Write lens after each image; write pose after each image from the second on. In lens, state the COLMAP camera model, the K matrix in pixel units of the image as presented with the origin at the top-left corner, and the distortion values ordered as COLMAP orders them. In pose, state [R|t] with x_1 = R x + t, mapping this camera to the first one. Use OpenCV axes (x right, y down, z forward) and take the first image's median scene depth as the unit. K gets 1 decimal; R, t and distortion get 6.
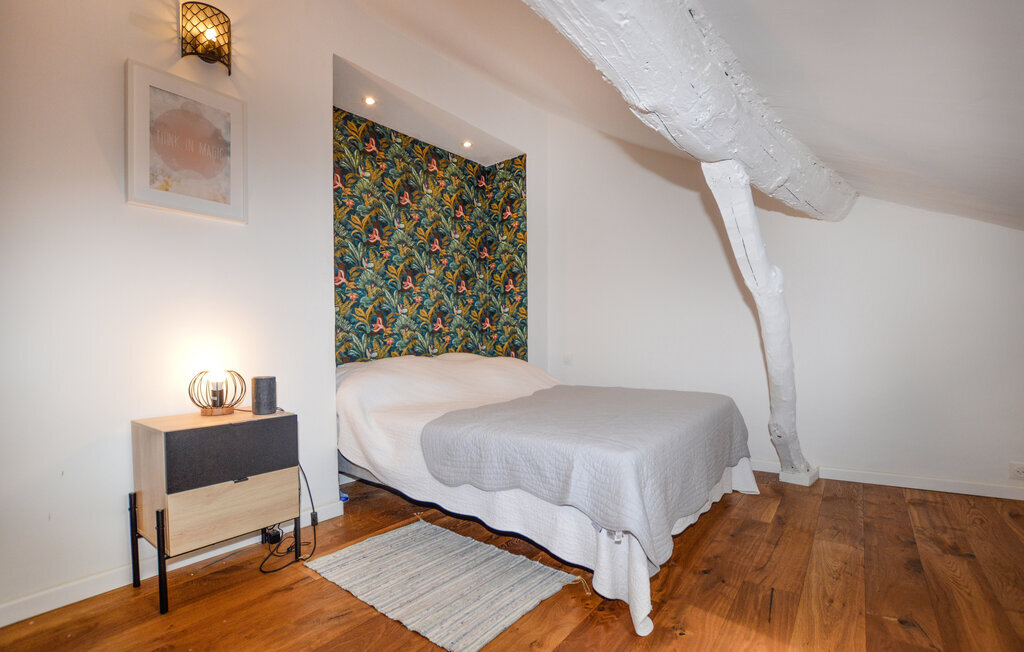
lens RADIAL K [[451.7, 0, 512.0], [0, 451.7, 345.3], [0, 0, 1]] dist [-0.000822, -0.000091]
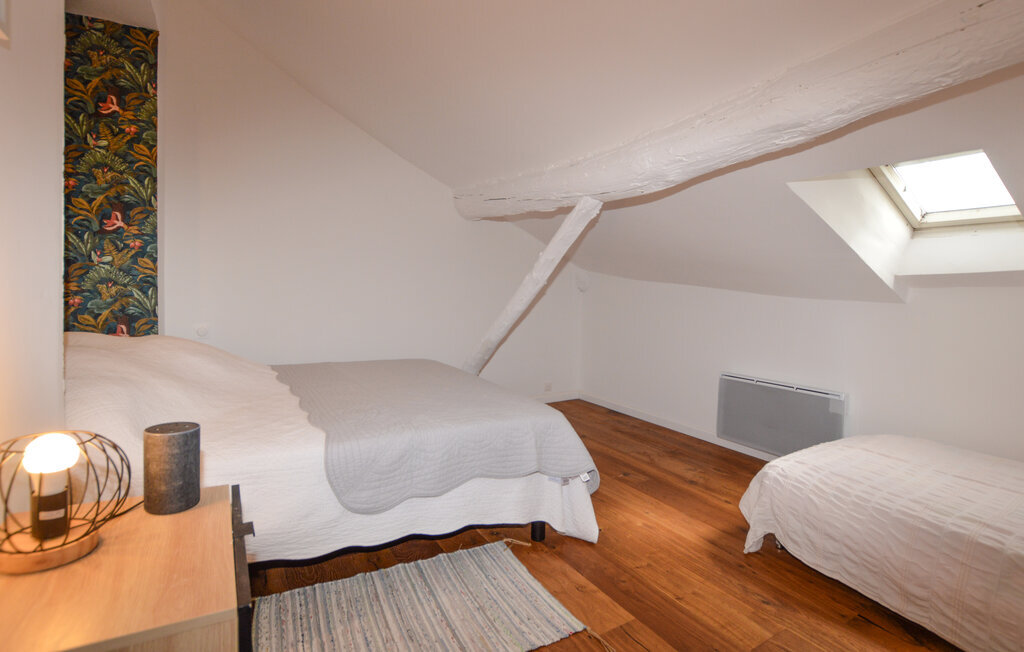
lens RADIAL K [[456.4, 0, 512.0], [0, 456.4, 326.0], [0, 0, 1]] dist [-0.035127, 0.000230]
pose [[0.425221, -0.020498, 0.904857, -0.345137], [-0.014101, 0.999472, 0.029268, -0.011233], [-0.904980, -0.025205, 0.424707, 0.231728]]
